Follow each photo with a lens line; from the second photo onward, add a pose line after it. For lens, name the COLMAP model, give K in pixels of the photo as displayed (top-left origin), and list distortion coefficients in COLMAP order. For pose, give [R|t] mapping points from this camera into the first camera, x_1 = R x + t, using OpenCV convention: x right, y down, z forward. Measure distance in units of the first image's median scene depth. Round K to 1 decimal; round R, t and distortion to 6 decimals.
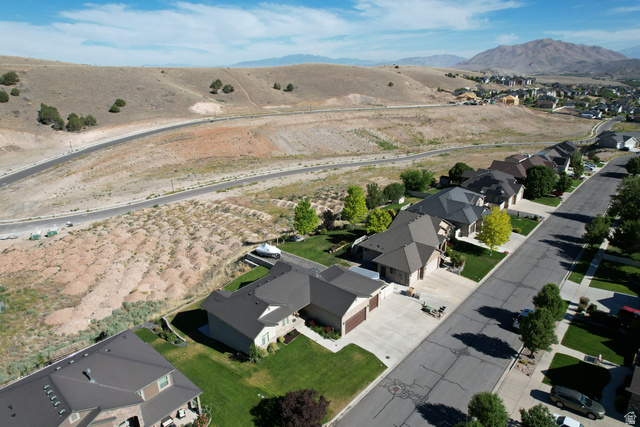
lens RADIAL K [[411.0, 0, 320.0], [0, 411.0, 213.5], [0, 0, 1]] dist [-0.081334, 0.075410]
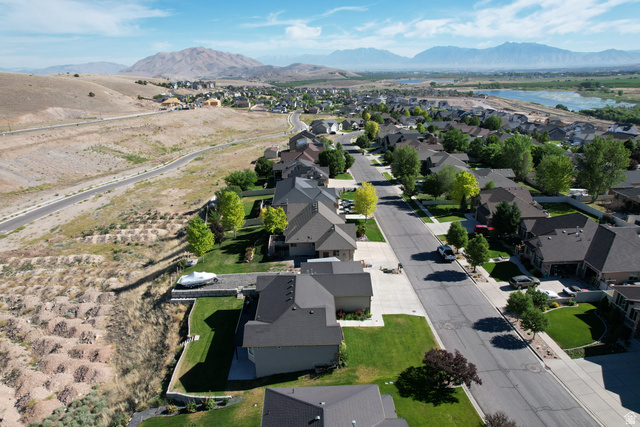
lens RADIAL K [[411.0, 0, 320.0], [0, 411.0, 213.5], [0, 0, 1]] dist [-0.081334, 0.075410]
pose [[0.729266, -0.229448, 0.644611, -0.233497], [0.239097, 0.968163, 0.074119, -0.023511], [-0.641095, 0.100072, 0.760909, 0.079395]]
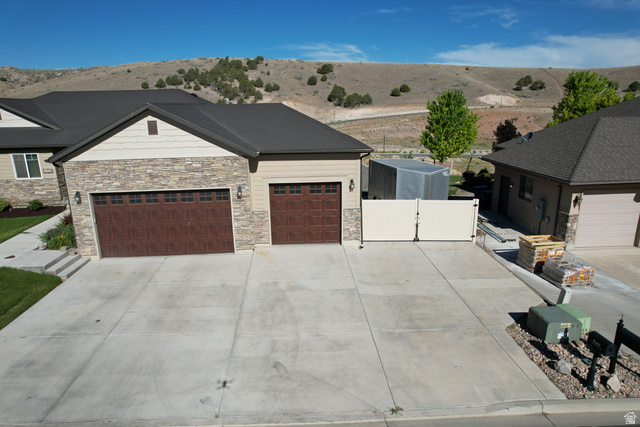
lens RADIAL K [[411.0, 0, 320.0], [0, 411.0, 213.5], [0, 0, 1]] dist [-0.081334, 0.075410]
pose [[0.718360, 0.186841, -0.670112, 0.115651], [-0.237178, 0.971325, 0.016571, 0.080961], [0.653992, 0.147032, 0.742075, 0.308921]]
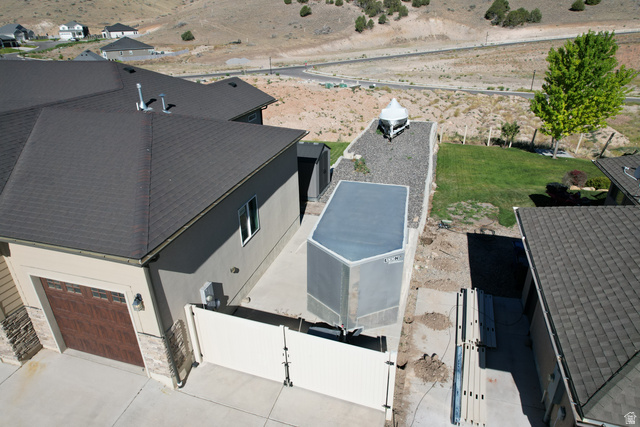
lens RADIAL K [[411.0, 0, 320.0], [0, 411.0, 213.5], [0, 0, 1]] dist [-0.081334, 0.075410]
pose [[0.425342, 0.399181, -0.812243, 0.105344], [-0.298951, 0.909067, 0.290216, 0.041086], [0.854232, 0.119380, 0.506000, 0.374843]]
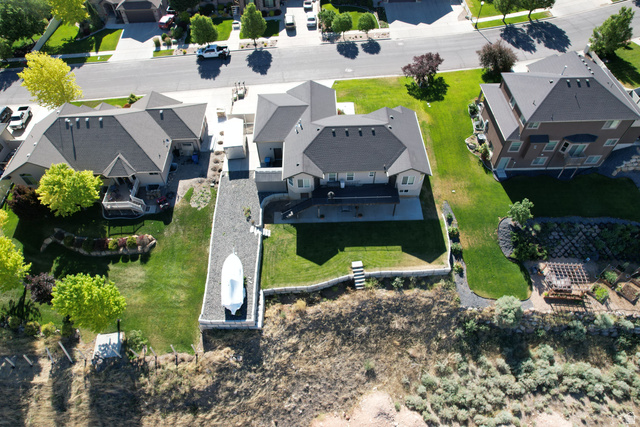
lens RADIAL K [[411.0, 0, 320.0], [0, 411.0, 213.5], [0, 0, 1]] dist [-0.081334, 0.075410]
pose [[-0.684847, -0.557629, 0.469078, -0.203563], [0.277452, 0.395695, 0.875469, -0.191593], [-0.673799, 0.729709, -0.116275, 0.462619]]
